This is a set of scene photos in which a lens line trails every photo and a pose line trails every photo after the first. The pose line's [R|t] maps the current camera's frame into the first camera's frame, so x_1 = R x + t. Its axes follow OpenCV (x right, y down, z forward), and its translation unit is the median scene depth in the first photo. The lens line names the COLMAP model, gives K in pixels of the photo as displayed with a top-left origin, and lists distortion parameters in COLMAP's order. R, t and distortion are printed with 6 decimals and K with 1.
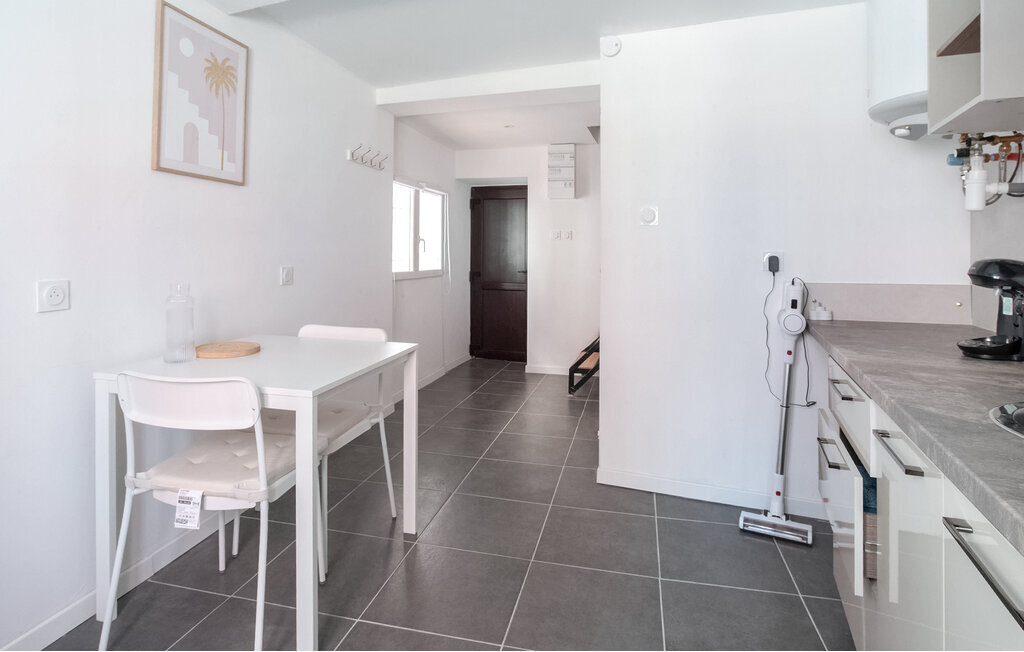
lens RADIAL K [[548.2, 0, 497.4], [0, 548.2, 245.4], [0, 0, 1]] dist [-0.023623, 0.011165]
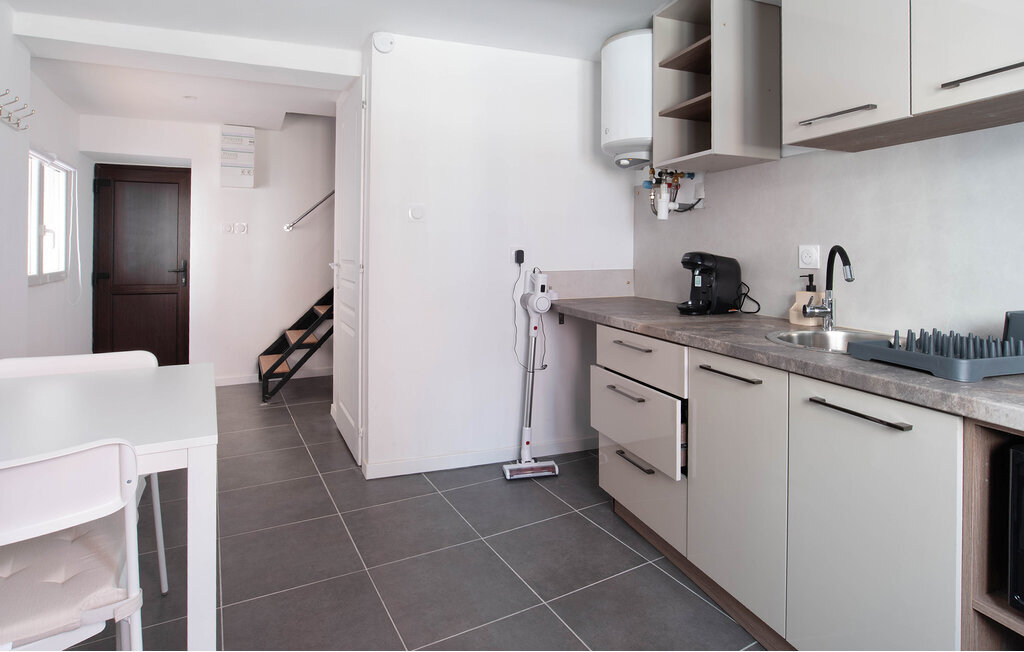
lens RADIAL K [[548.2, 0, 507.0], [0, 548.2, 243.9], [0, 0, 1]] dist [-0.023623, 0.011165]
pose [[0.744099, 0.002277, 0.668065, -0.251928], [-0.006899, 0.999967, 0.004276, -0.000012], [-0.668034, -0.007791, 0.744090, 0.080991]]
